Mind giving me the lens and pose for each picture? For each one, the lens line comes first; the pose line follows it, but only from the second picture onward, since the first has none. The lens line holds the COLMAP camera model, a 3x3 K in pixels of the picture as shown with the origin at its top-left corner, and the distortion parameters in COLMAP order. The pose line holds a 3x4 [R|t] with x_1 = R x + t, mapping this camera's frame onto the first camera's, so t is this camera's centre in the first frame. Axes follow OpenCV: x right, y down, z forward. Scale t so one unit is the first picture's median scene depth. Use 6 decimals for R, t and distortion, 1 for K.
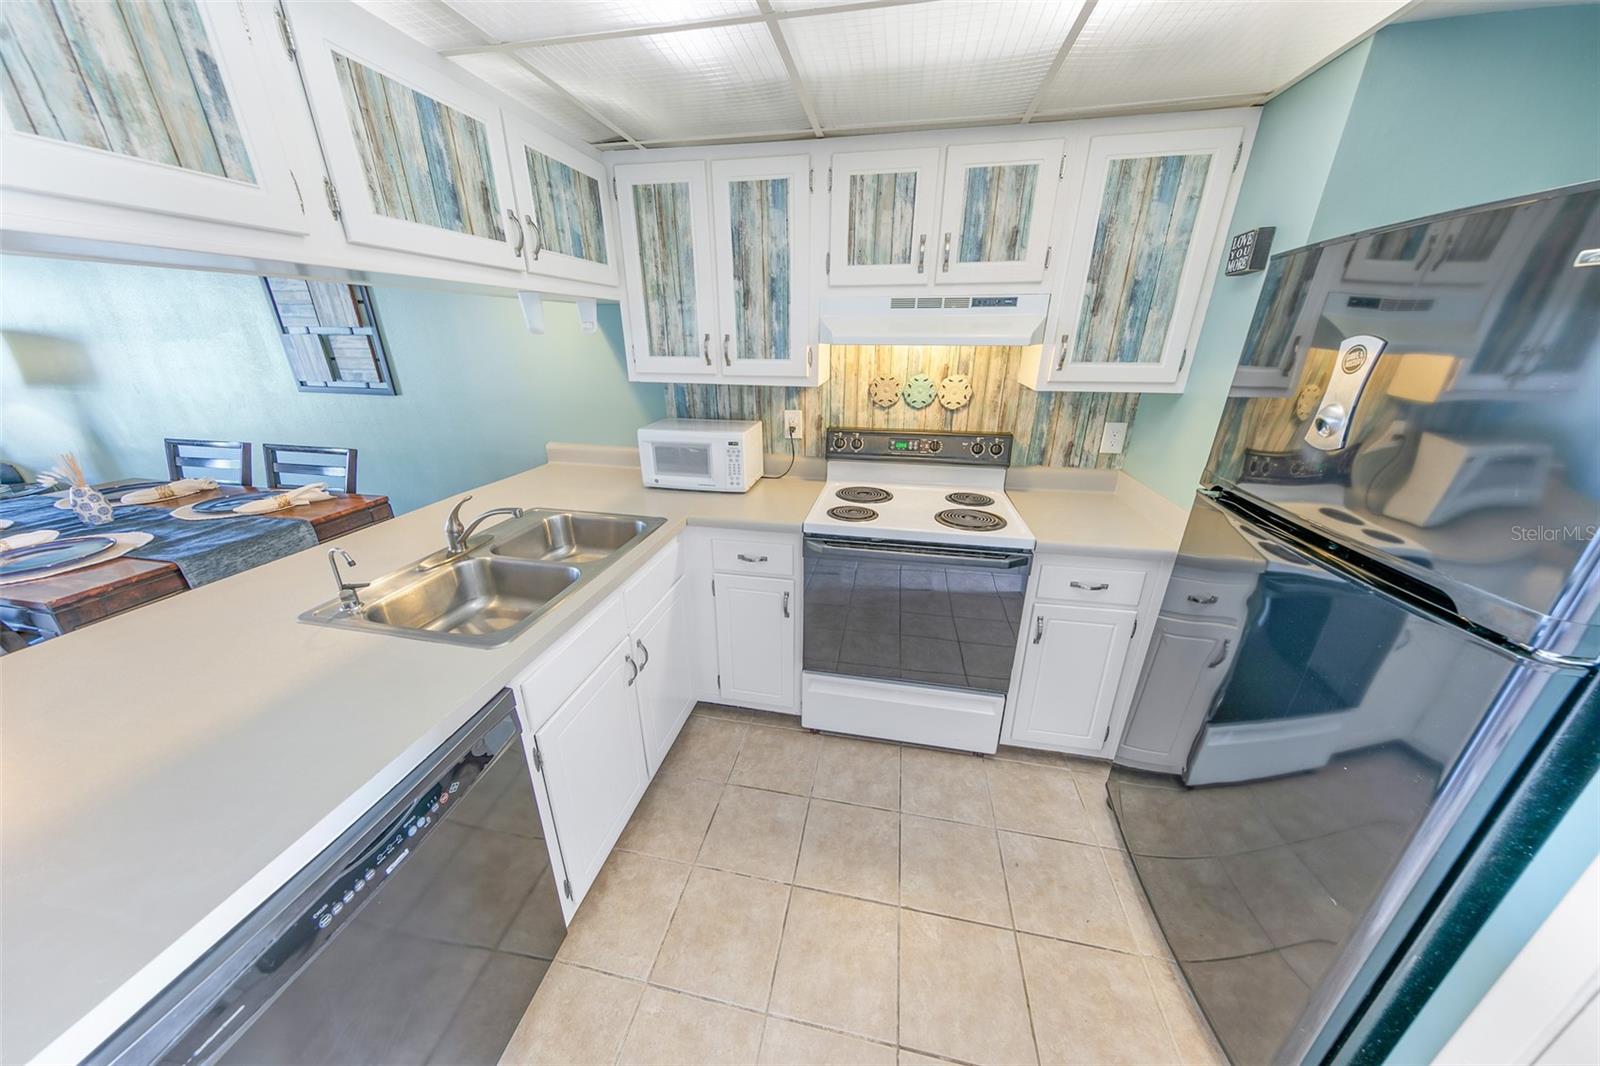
lens RADIAL K [[507.7, 0, 795.3], [0, 507.7, 533.4], [0, 0, 1]] dist [0.011427, -0.001553]
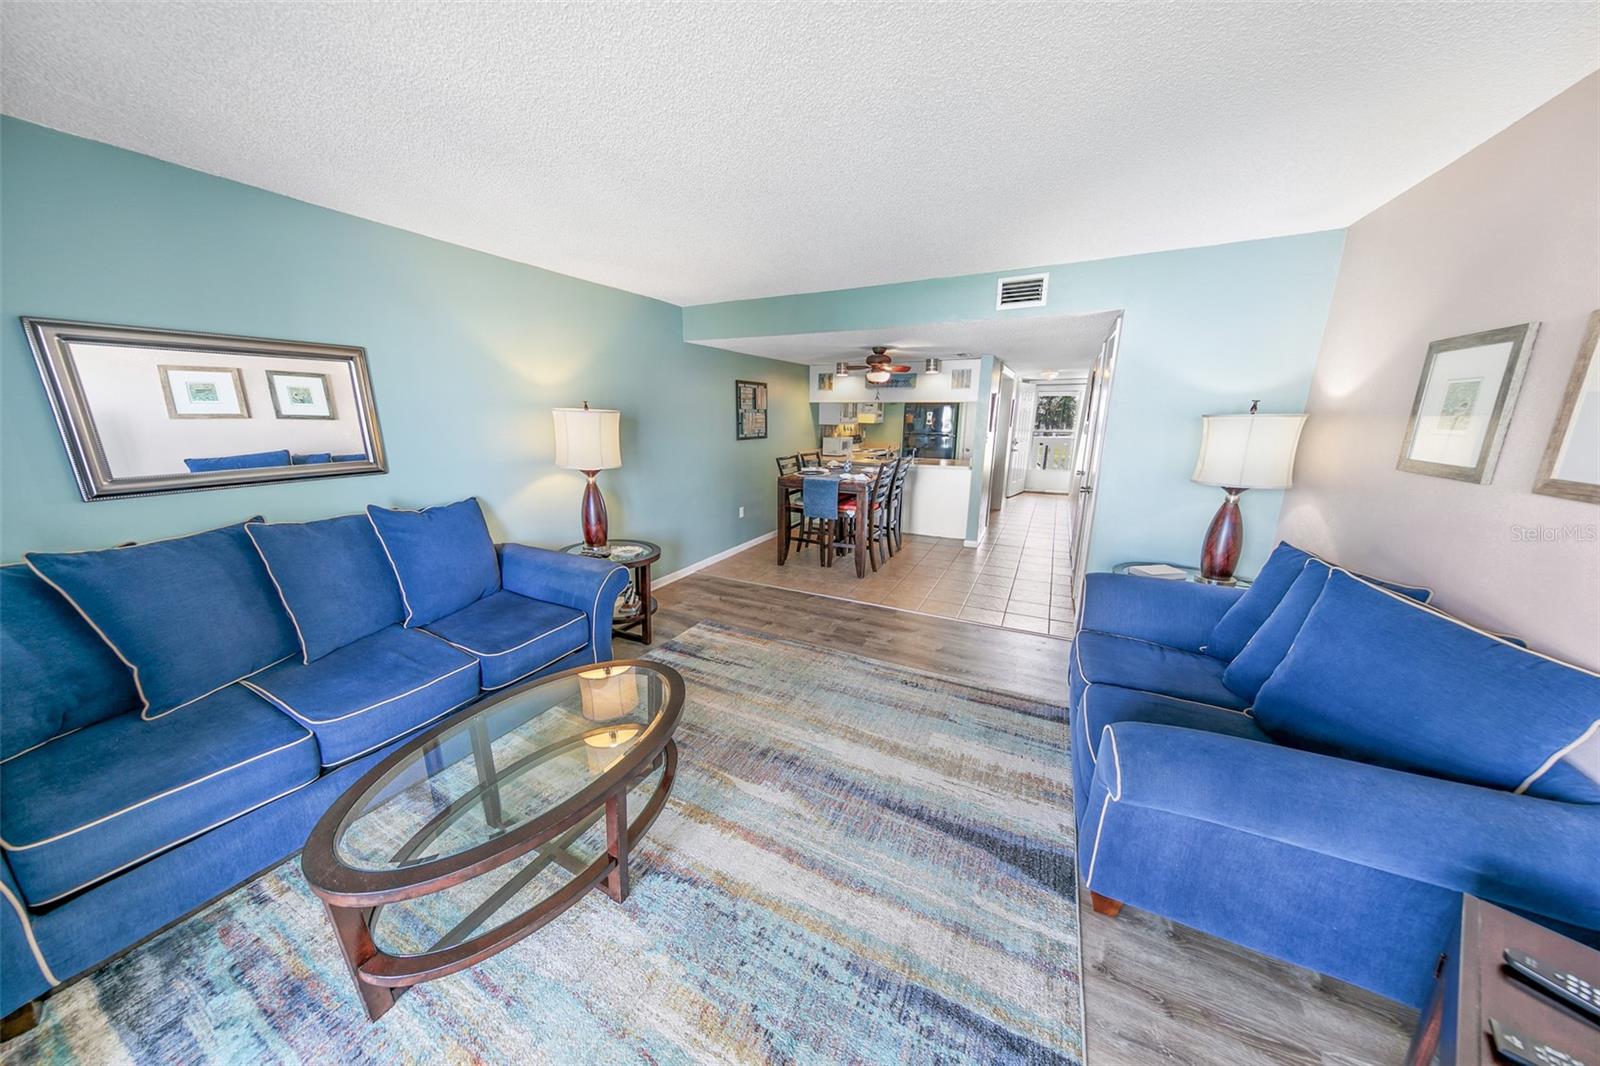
lens RADIAL K [[502.8, 0, 797.7], [0, 502.8, 533.2], [0, 0, 1]] dist [0.005041, -0.000173]
pose [[0.267720, -0.226184, 0.936572, -4.150316], [0.349747, 0.928565, 0.124275, -0.151435], [-0.897777, 0.294292, 0.327703, 0.384744]]
